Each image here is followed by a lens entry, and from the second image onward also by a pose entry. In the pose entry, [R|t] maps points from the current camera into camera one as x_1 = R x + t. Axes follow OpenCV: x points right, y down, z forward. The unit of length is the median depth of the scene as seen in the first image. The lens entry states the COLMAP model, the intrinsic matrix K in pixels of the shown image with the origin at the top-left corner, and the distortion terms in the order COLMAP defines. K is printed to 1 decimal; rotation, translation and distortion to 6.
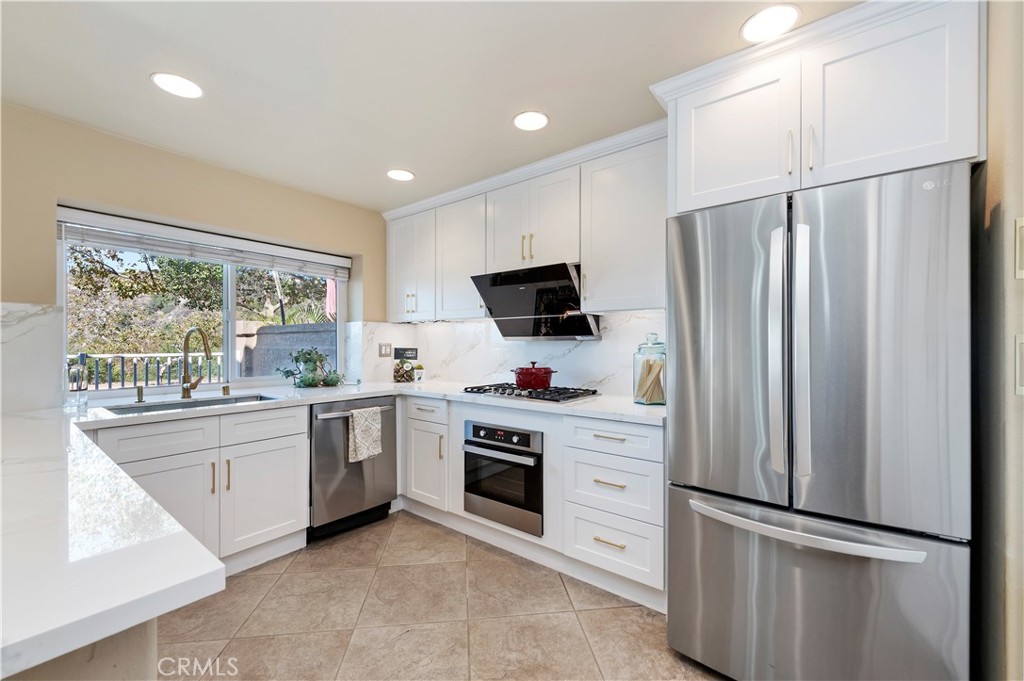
lens RADIAL K [[410.1, 0, 525.5], [0, 410.1, 343.4], [0, 0, 1]] dist [0.003126, -0.002398]
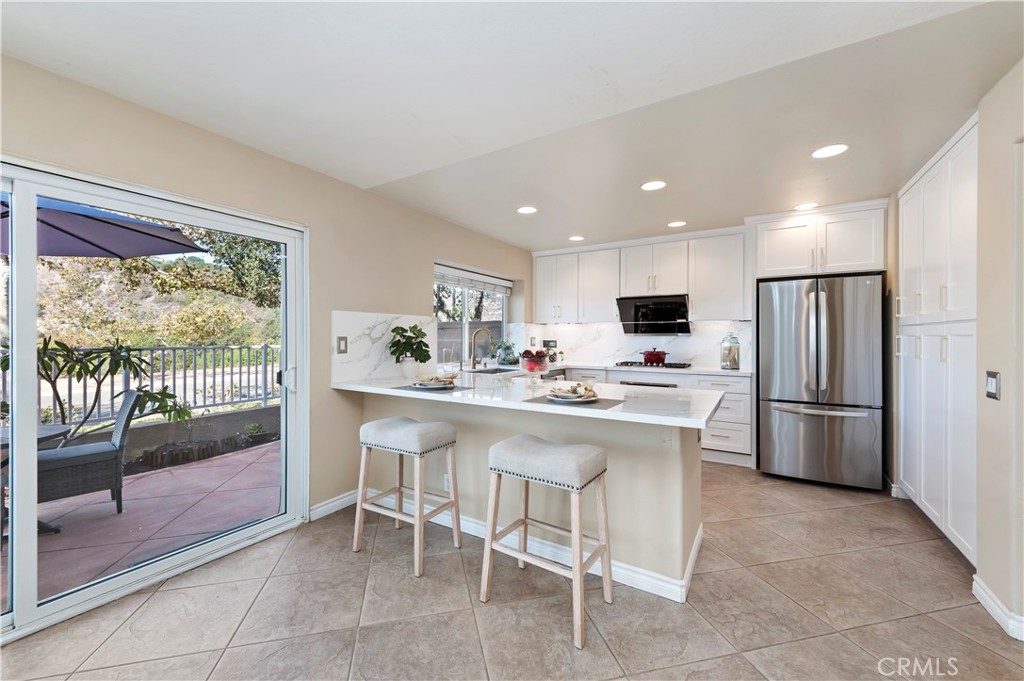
lens RADIAL K [[410.1, 0, 515.0], [0, 410.1, 335.0], [0, 0, 1]] dist [0.003126, -0.002398]
pose [[0.994638, 0.002969, 0.103374, -0.745535], [-0.002581, 0.999989, -0.003890, -0.002930], [-0.103385, 0.003602, 0.994635, -0.672745]]
